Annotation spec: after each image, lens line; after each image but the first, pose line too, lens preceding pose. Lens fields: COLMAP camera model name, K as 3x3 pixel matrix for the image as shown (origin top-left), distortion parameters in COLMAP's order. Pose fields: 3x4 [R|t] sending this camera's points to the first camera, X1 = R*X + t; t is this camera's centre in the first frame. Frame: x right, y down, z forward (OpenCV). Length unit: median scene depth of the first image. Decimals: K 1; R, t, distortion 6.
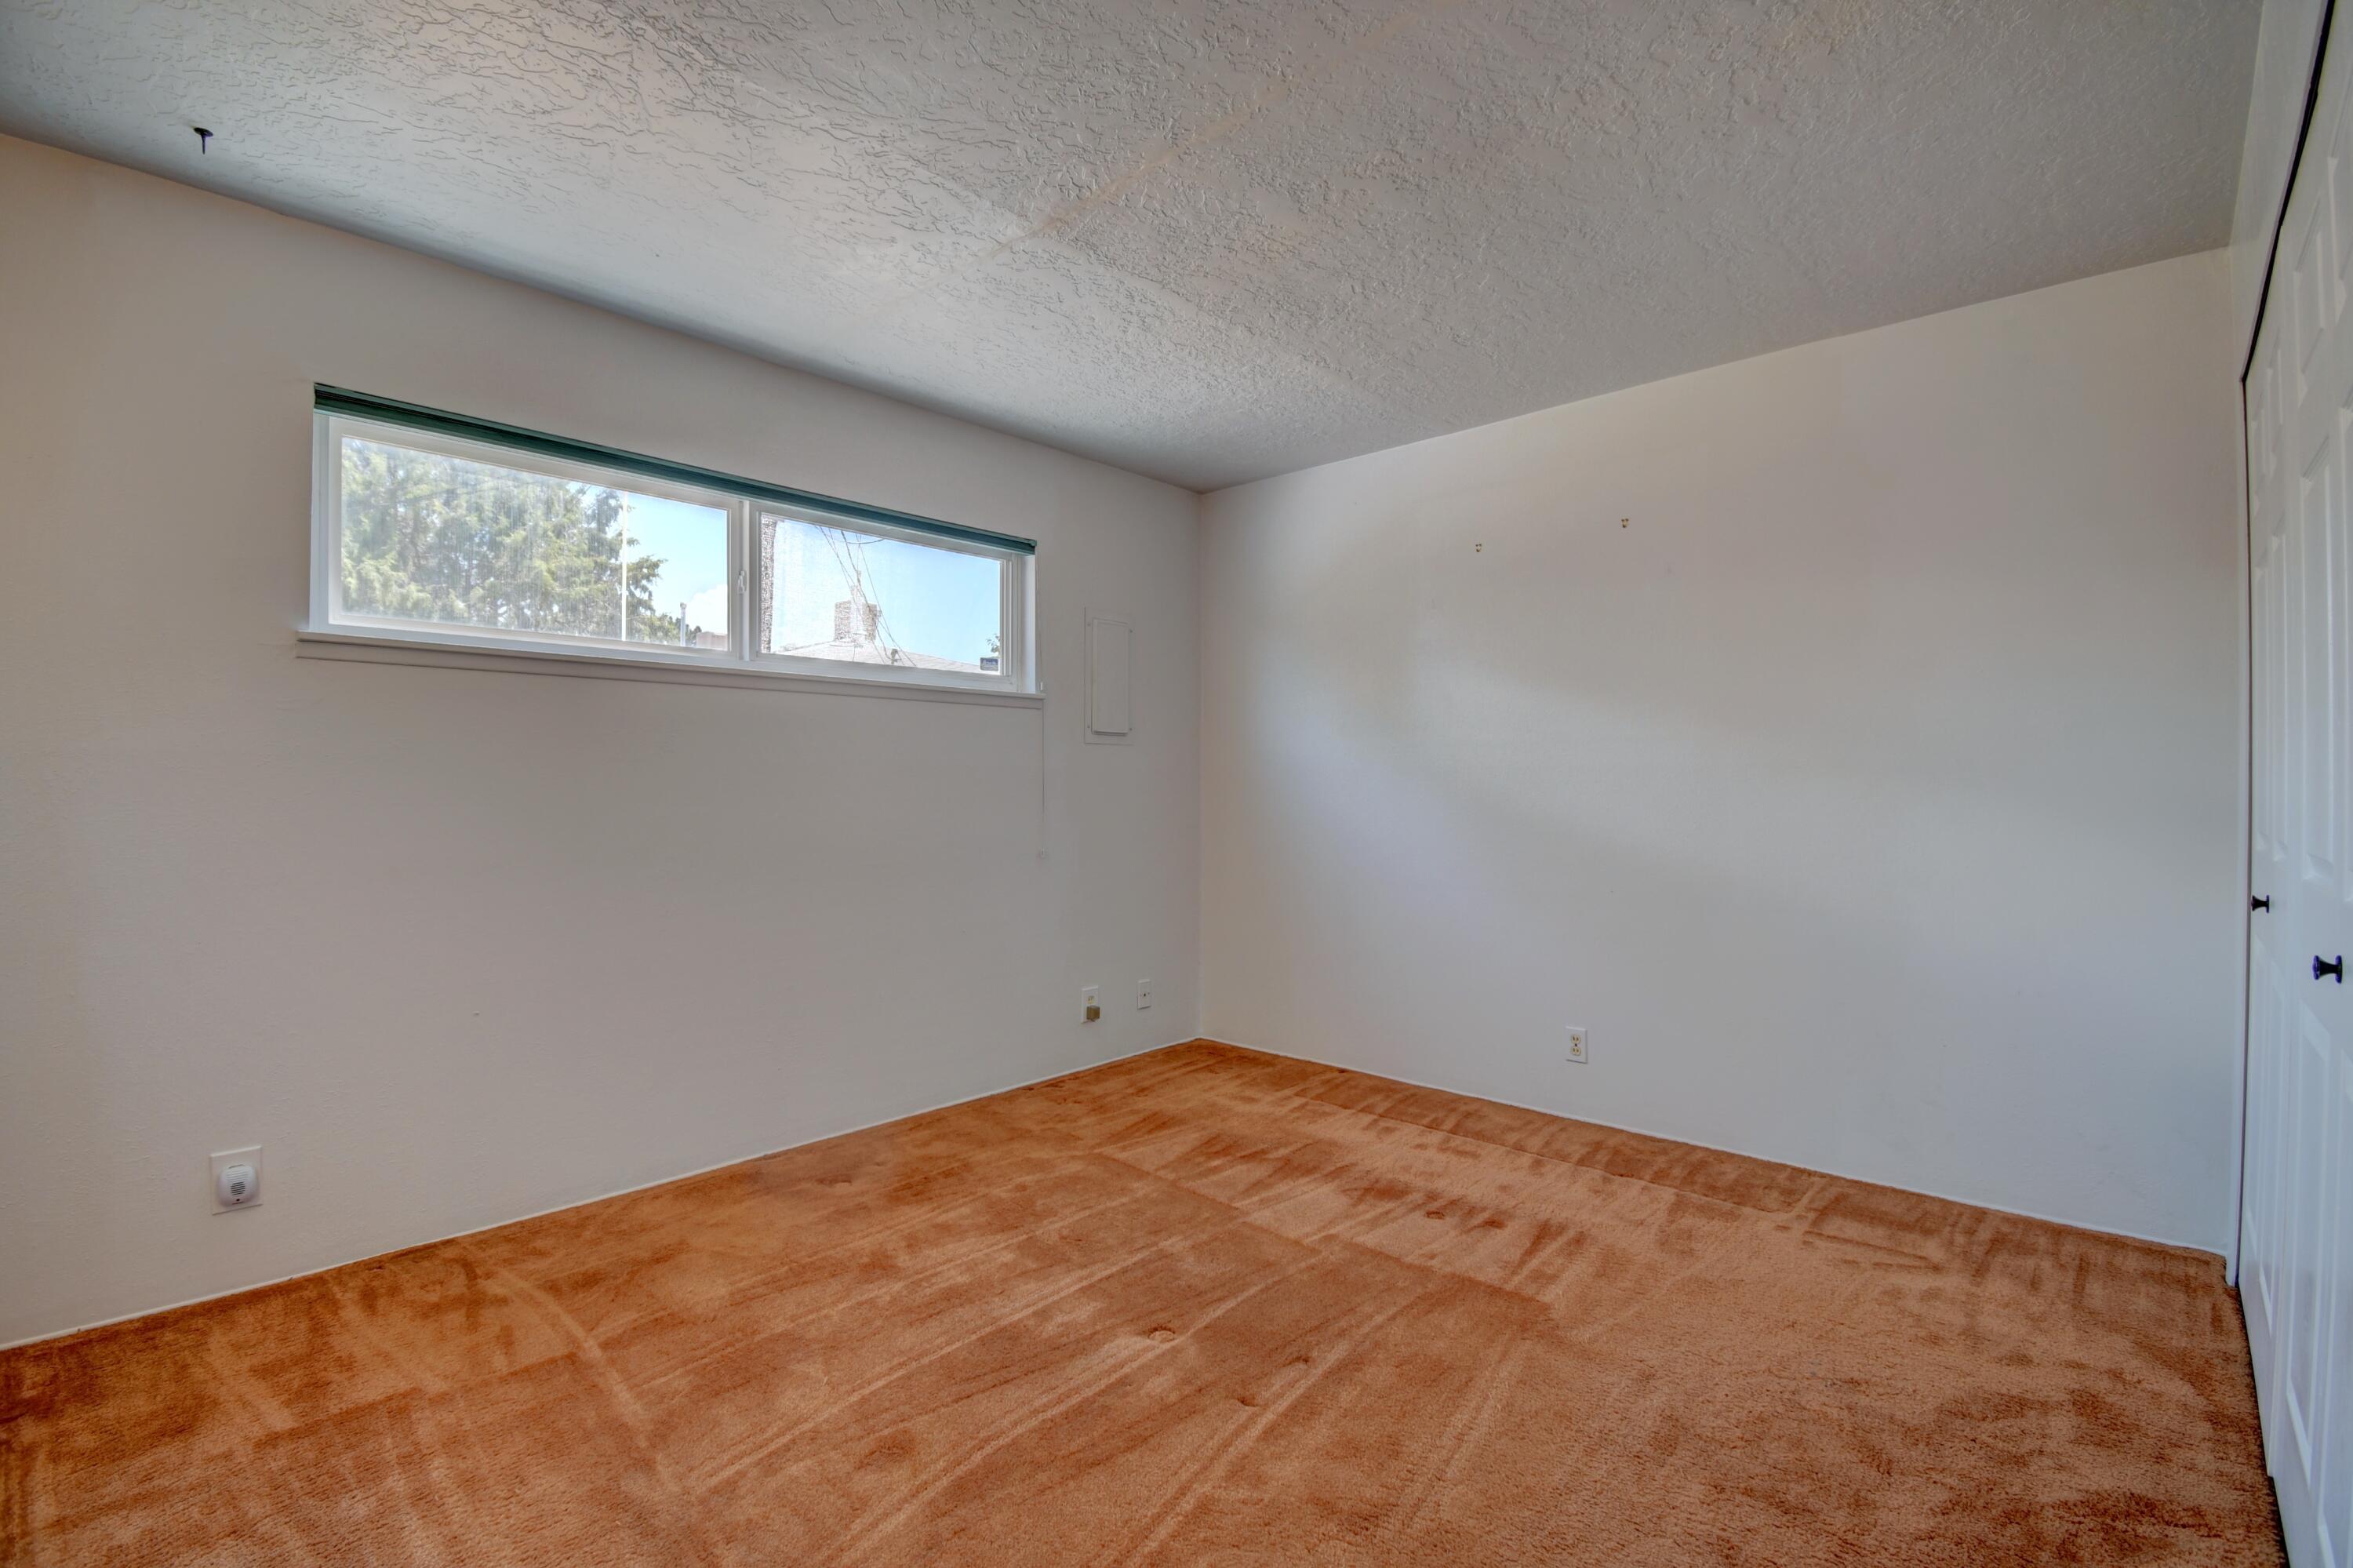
lens RADIAL K [[1043.2, 0, 1176.5], [0, 1043.2, 784.0], [0, 0, 1]] dist [0.027319, -0.028717]
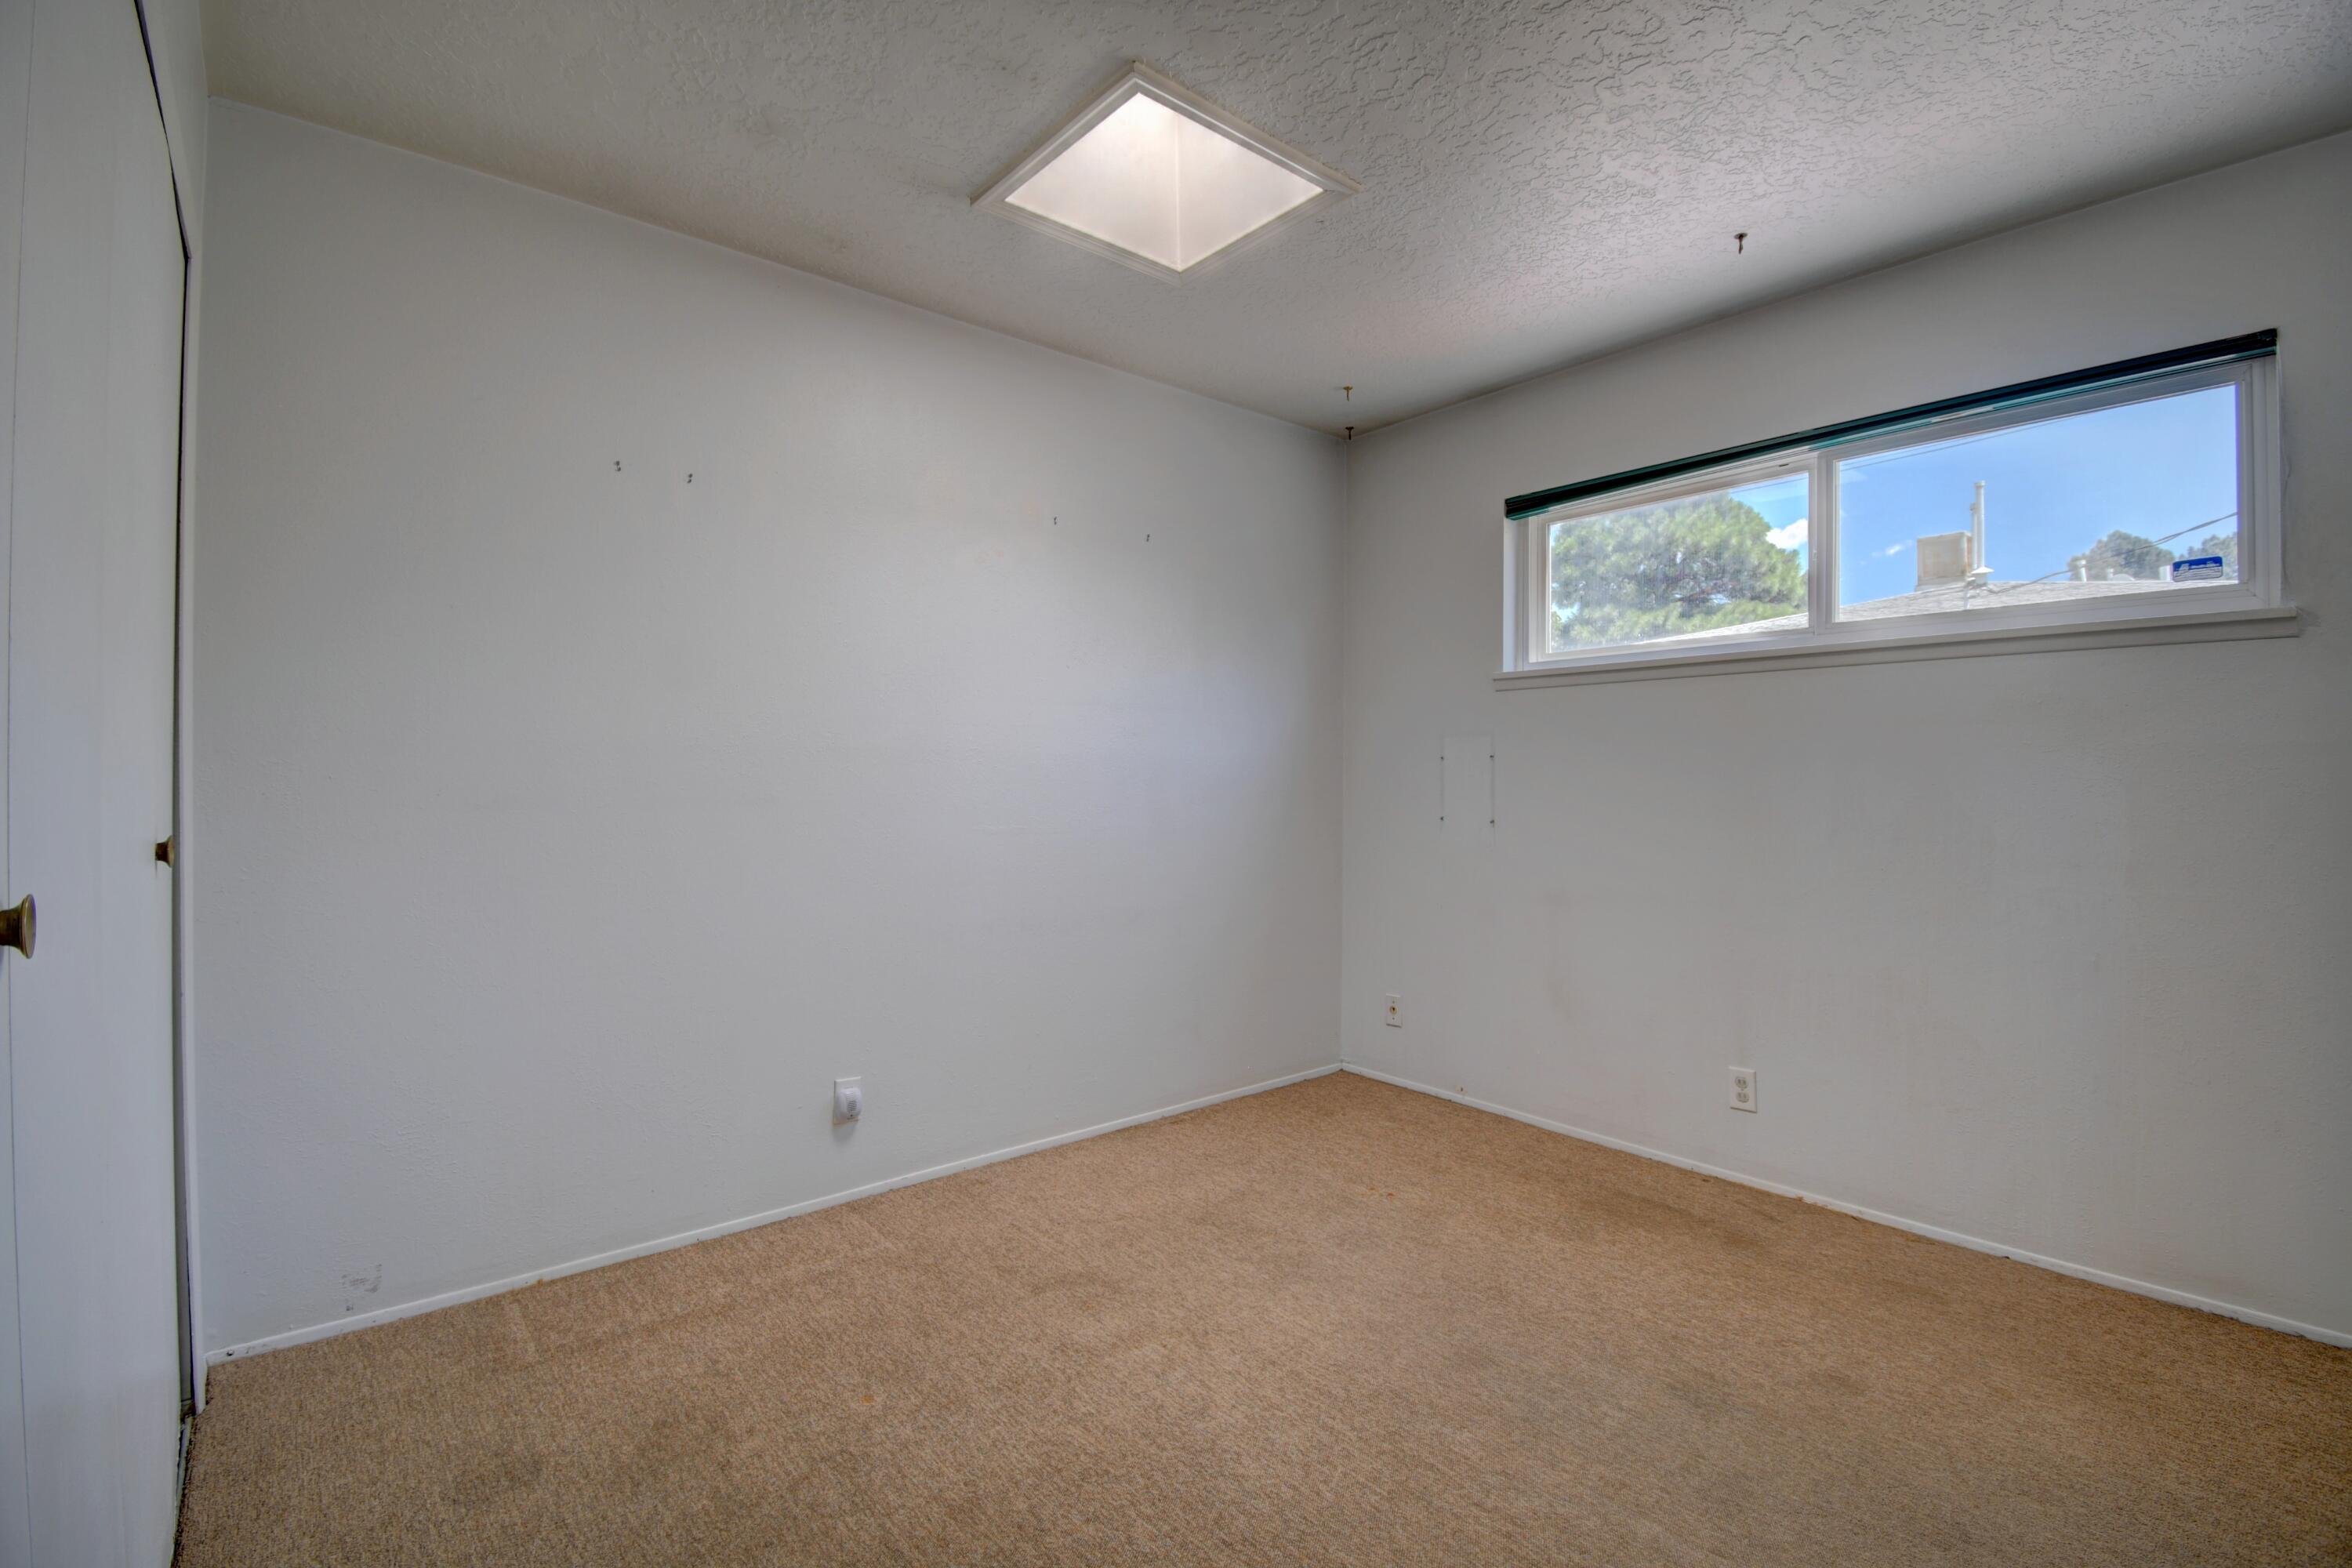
lens RADIAL K [[1042.8, 0, 1176.0], [0, 1042.8, 784.0], [0, 0, 1]] dist [0.027319, -0.028717]
pose [[-0.112168, 0.008733, -0.993651, 0.597321], [-0.000425, 0.999961, 0.008836, 0.001264], [0.993689, 0.001413, -0.112160, 0.631136]]
